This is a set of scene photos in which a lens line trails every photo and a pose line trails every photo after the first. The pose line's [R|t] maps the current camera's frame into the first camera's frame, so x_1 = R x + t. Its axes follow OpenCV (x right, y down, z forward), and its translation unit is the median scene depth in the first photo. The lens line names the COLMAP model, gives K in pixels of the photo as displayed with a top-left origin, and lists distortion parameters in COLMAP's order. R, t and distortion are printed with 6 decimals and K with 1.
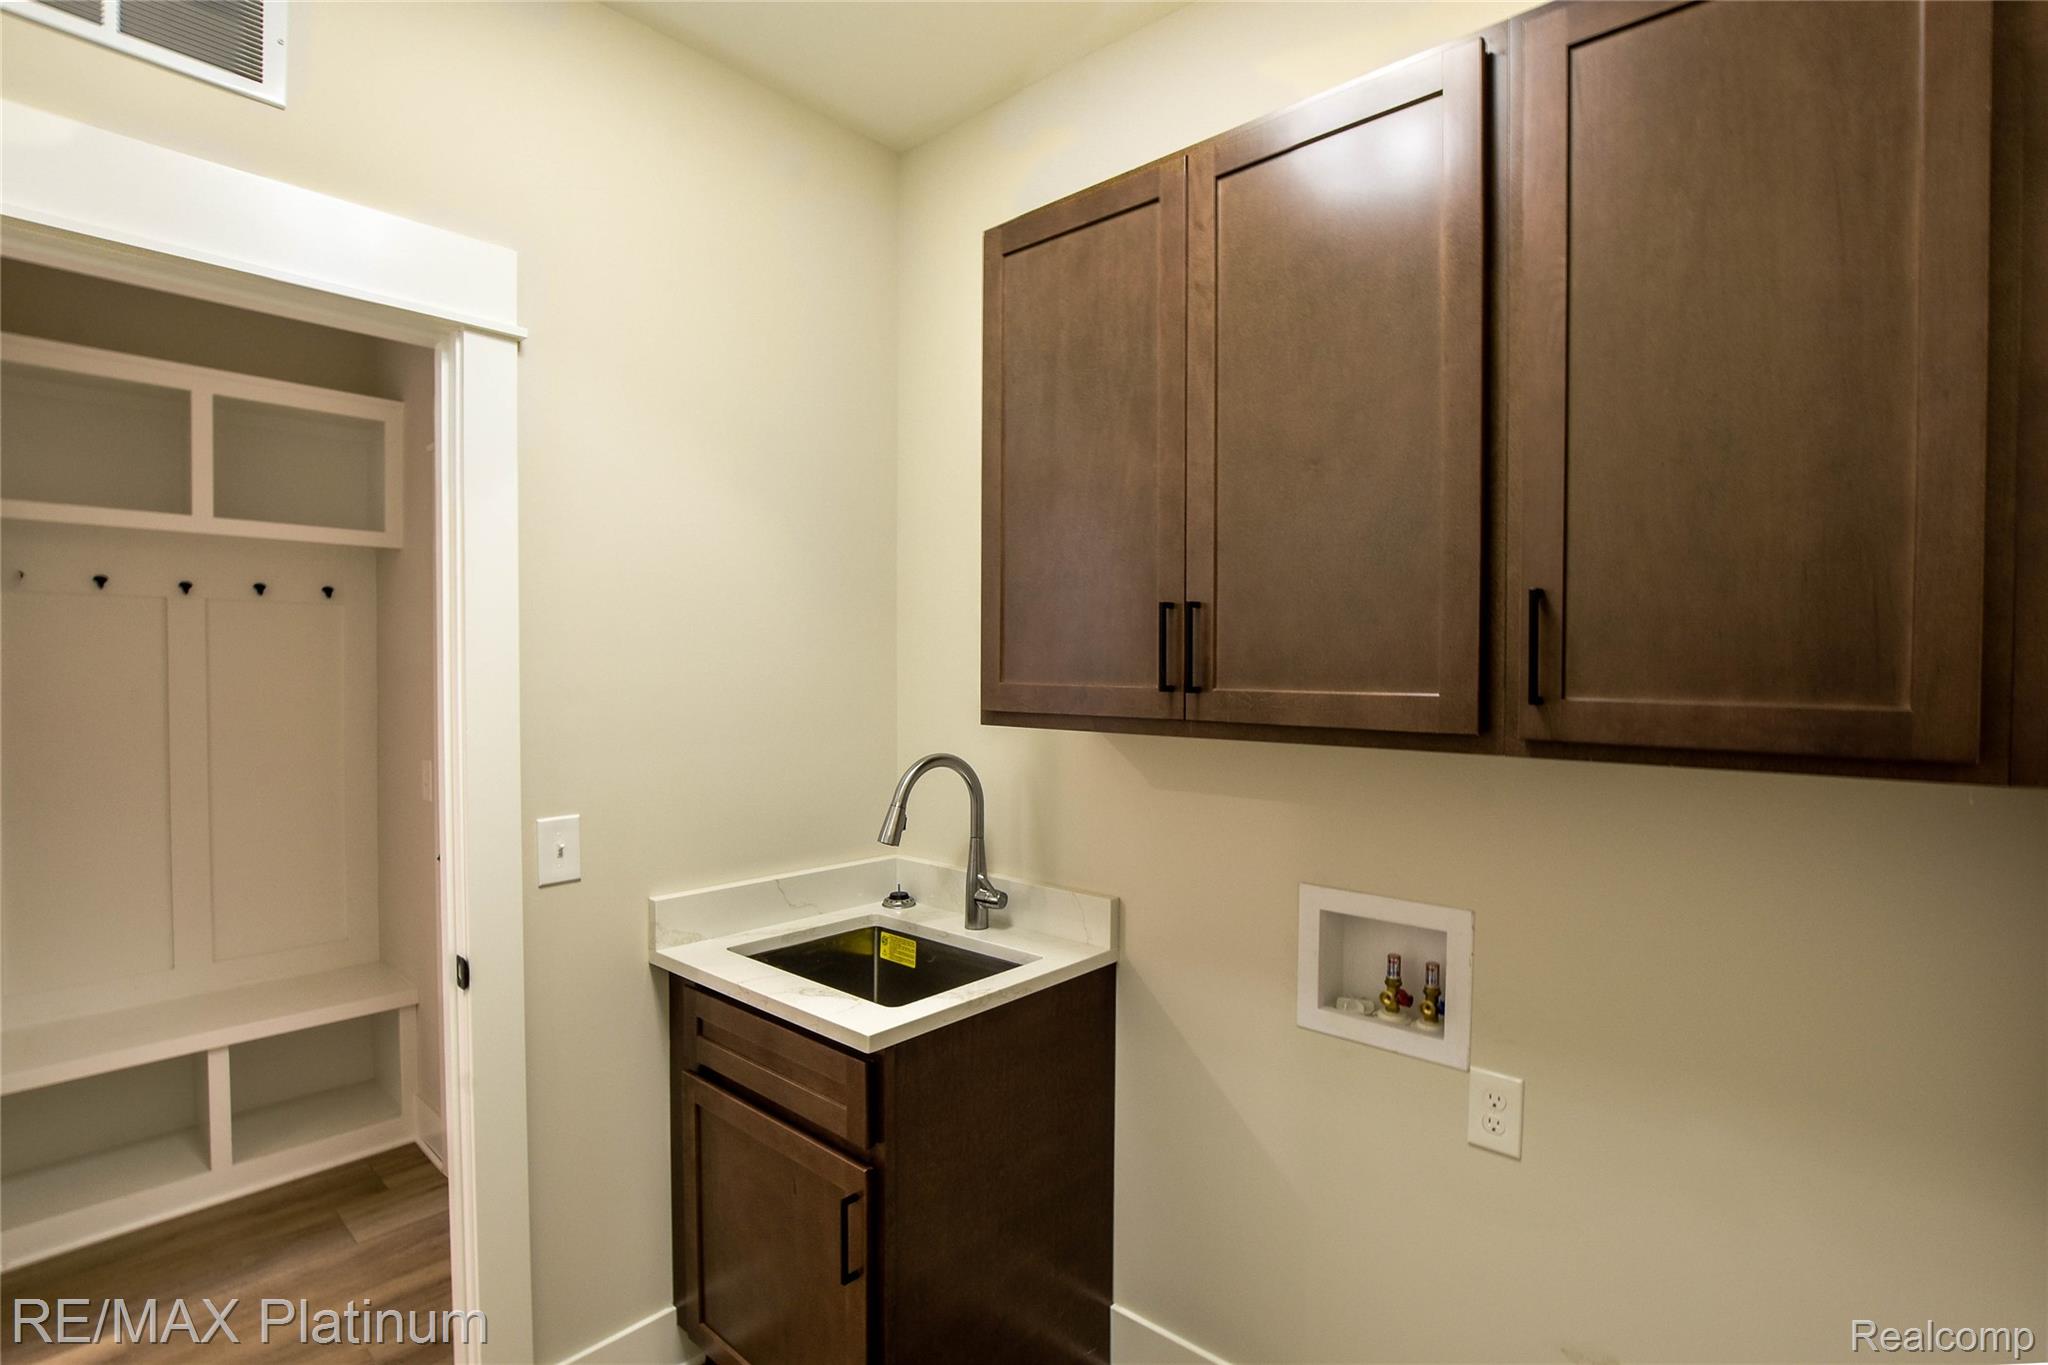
lens RADIAL K [[946.1, 0, 1024.0], [0, 946.1, 682.5], [0, 0, 1]] dist [-0.030035, 0.001109]
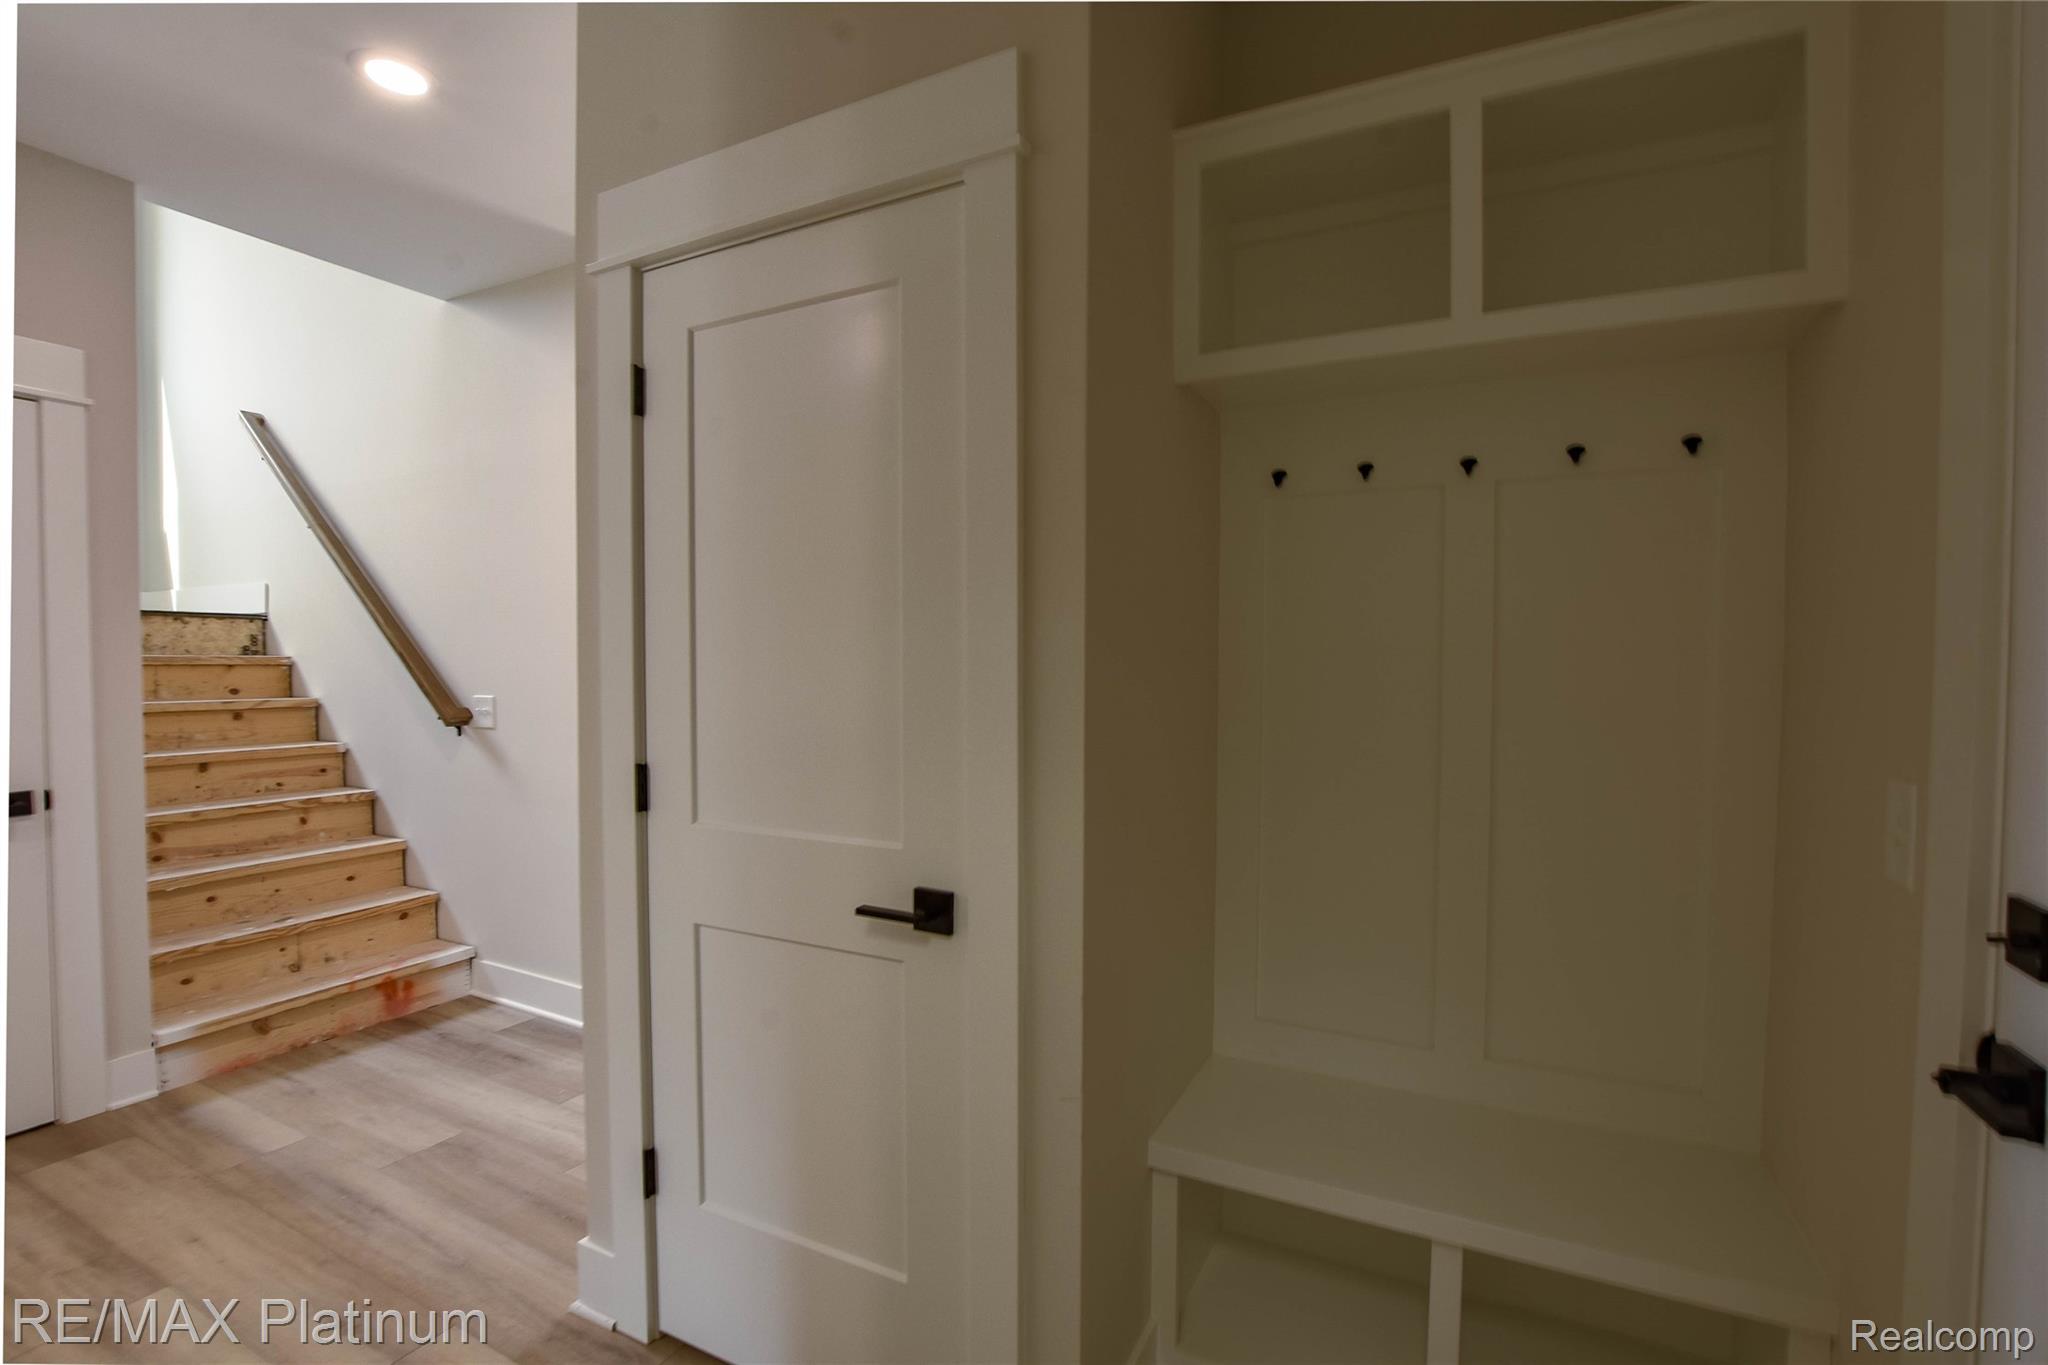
lens RADIAL K [[908.8, 0, 1037.1], [0, 908.8, 681.1], [0, 0, 1]] dist [-0.039892, 0.007140]
pose [[0.259015, 0.027026, -0.965495, -0.404001], [-0.013558, 0.999612, 0.024344, 0.037722], [0.965778, 0.006785, 0.259281, 0.585872]]
